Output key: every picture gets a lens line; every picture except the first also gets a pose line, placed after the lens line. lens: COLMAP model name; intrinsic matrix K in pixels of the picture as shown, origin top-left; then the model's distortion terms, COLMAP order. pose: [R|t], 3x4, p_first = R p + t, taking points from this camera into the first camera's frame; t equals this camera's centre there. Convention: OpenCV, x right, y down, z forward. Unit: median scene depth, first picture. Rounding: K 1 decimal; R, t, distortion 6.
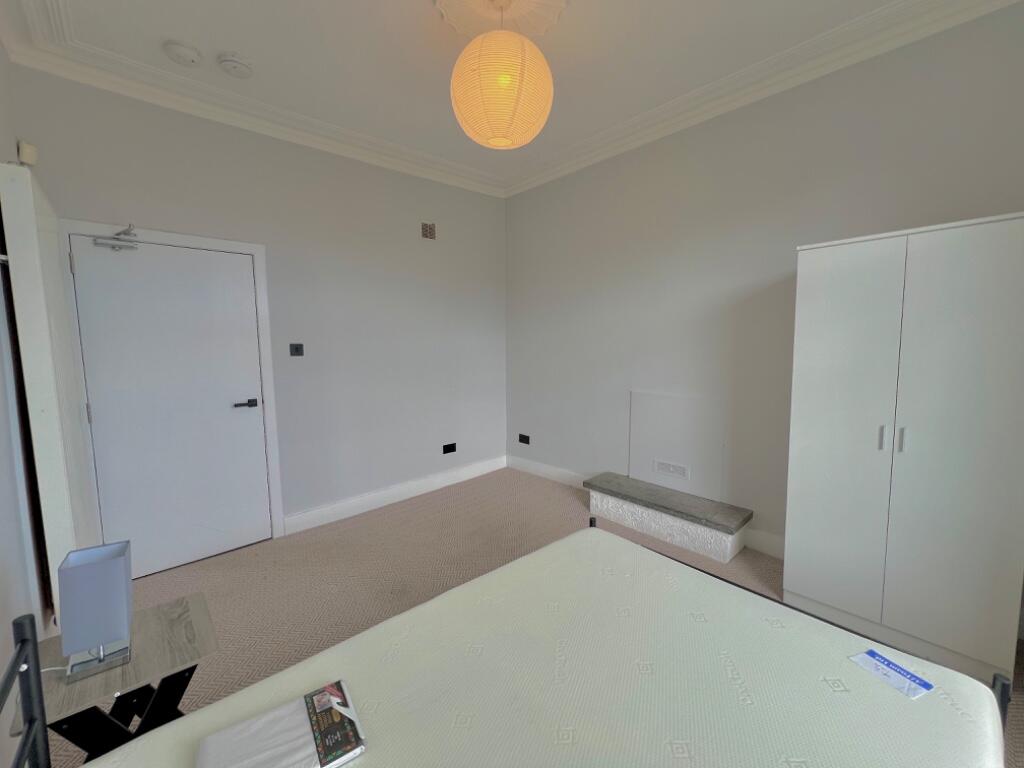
lens RADIAL K [[412.7, 0, 512.9], [0, 412.7, 381.6], [0, 0, 1]] dist [0.000550, 0.000028]
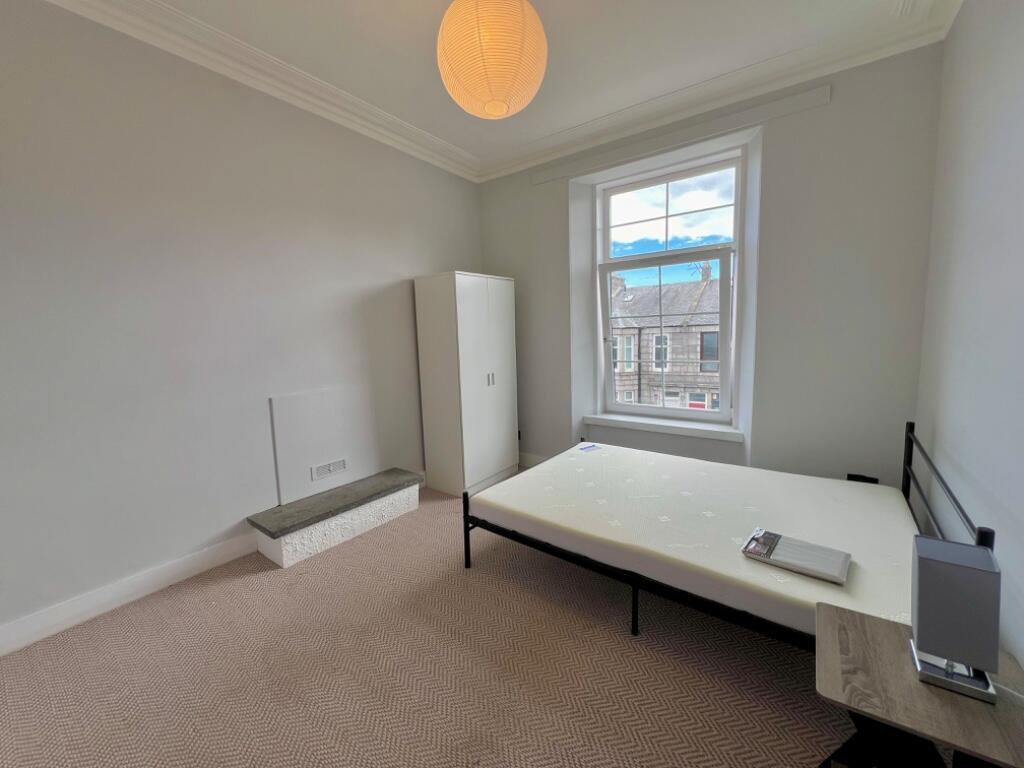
lens RADIAL K [[412.7, 0, 508.4], [0, 412.7, 381.3], [0, 0, 1]] dist [0.000550, 0.000028]
pose [[-0.194726, -0.096716, 0.976078, -0.629056], [0.130110, 0.983786, 0.123437, -0.051832], [-0.972190, 0.151034, -0.178985, 0.768211]]
